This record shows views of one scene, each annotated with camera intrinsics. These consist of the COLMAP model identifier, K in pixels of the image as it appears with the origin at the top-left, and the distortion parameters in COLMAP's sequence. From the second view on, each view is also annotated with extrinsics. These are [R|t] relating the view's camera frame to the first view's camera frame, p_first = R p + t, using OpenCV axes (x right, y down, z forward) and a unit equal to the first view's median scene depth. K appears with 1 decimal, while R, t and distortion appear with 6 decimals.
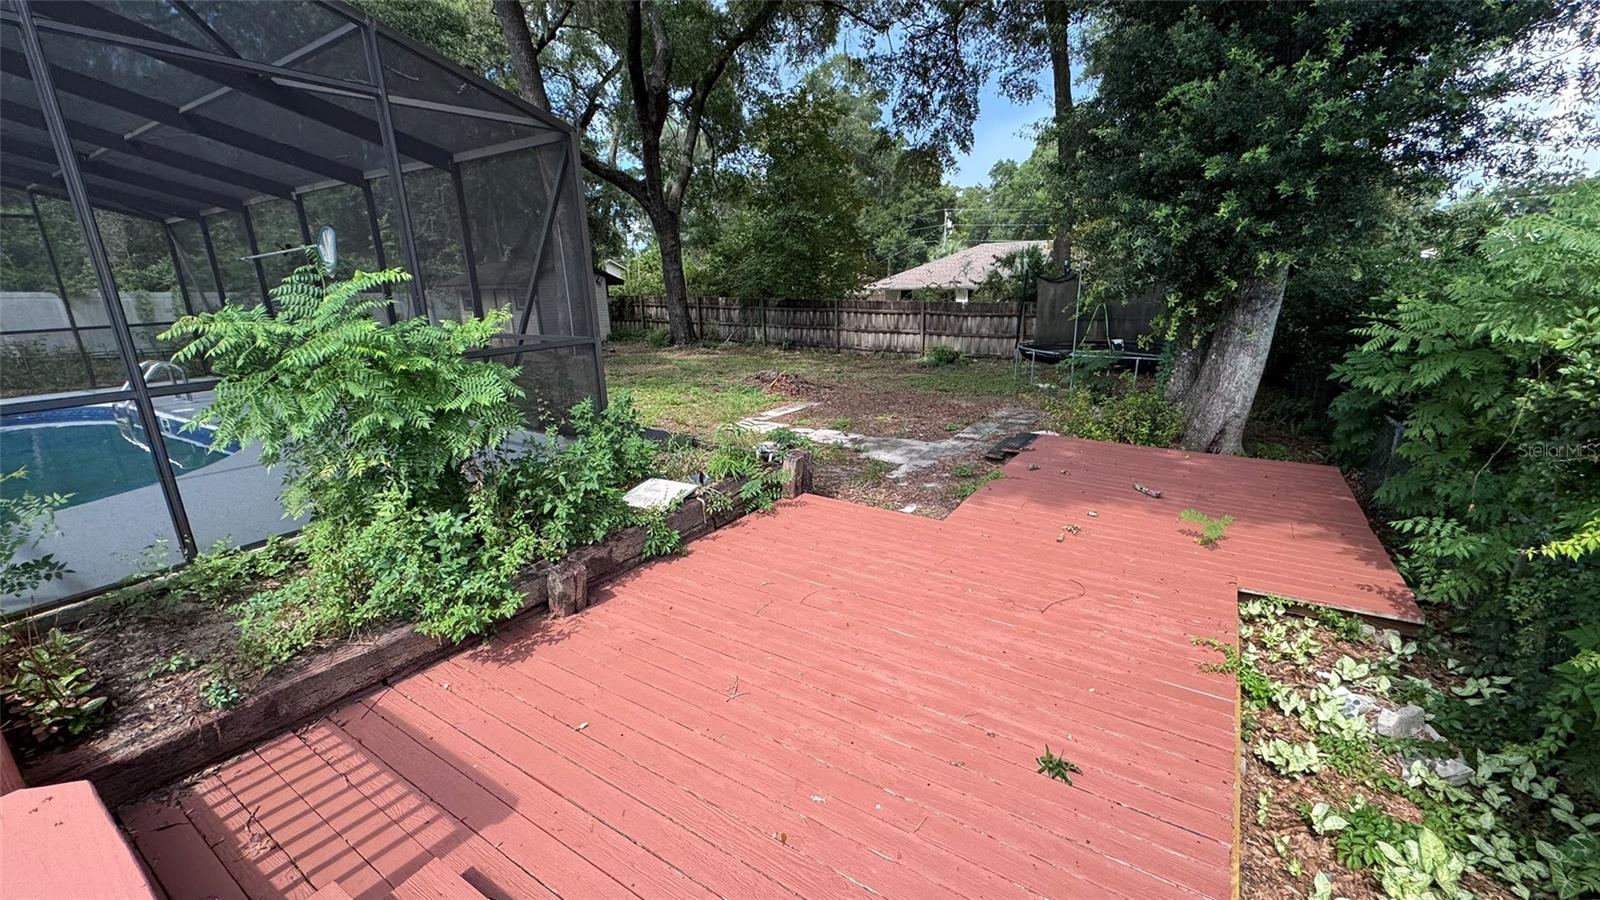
lens RADIAL K [[641.3, 0, 804.2], [0, 641.3, 450.1], [0, 0, 1]] dist [-0.000286, -0.000029]
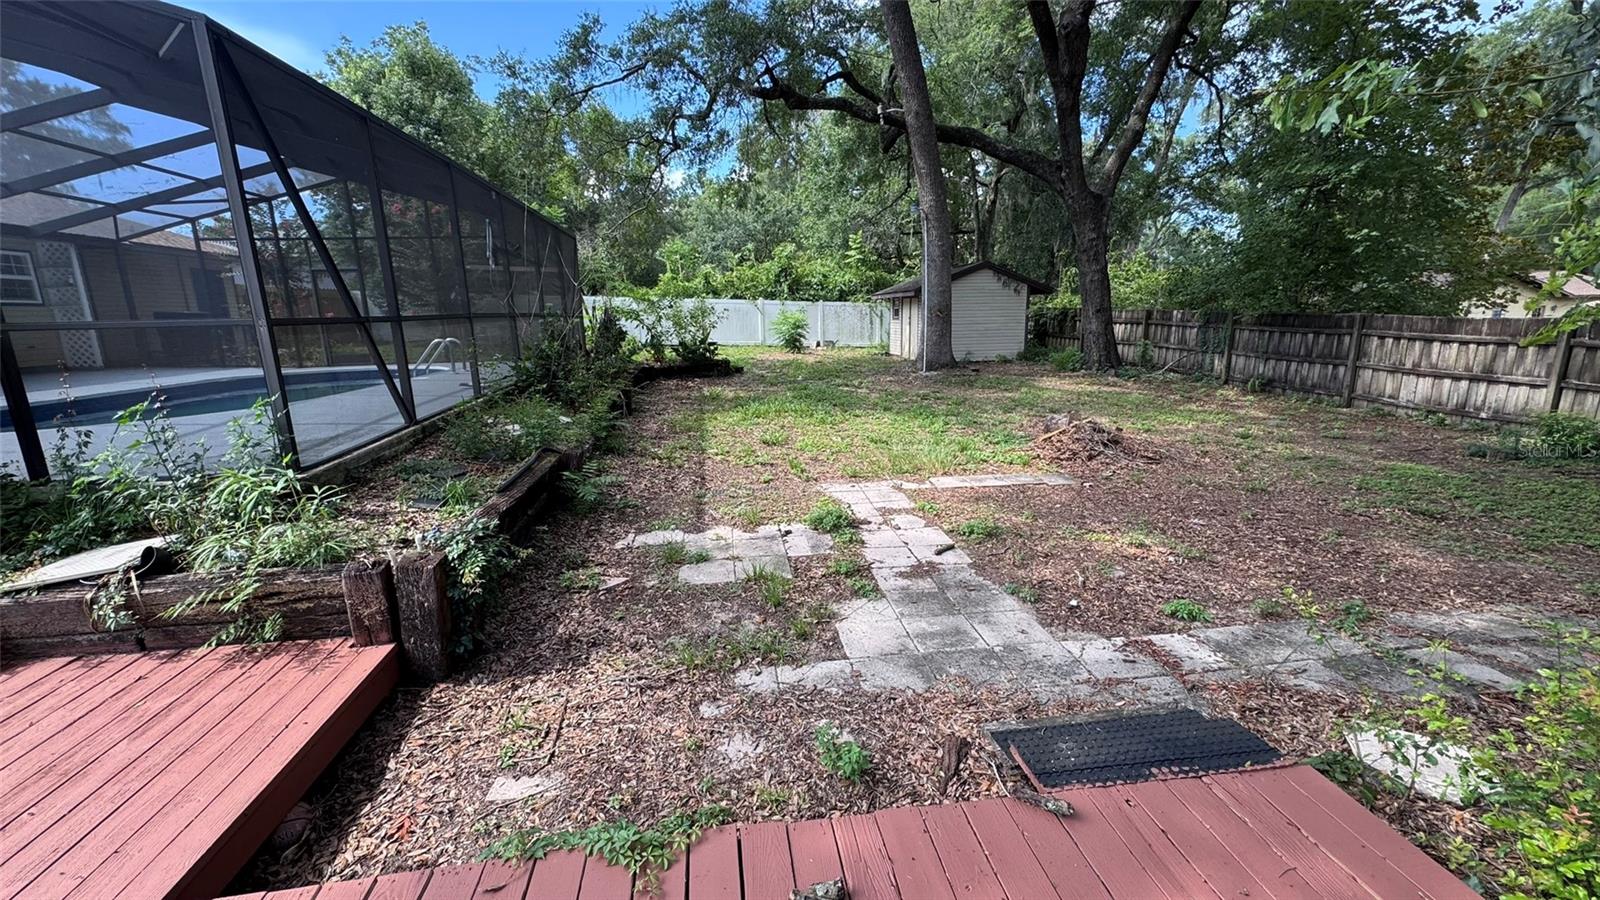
lens RADIAL K [[641.3, 0, 804.2], [0, 641.3, 450.1], [0, 0, 1]] dist [-0.000286, -0.000029]
pose [[0.657665, 0.171780, -0.733463, 0.171222], [-0.194388, 0.979377, 0.055074, -0.053010], [0.727798, 0.106357, 0.677495, 0.275032]]
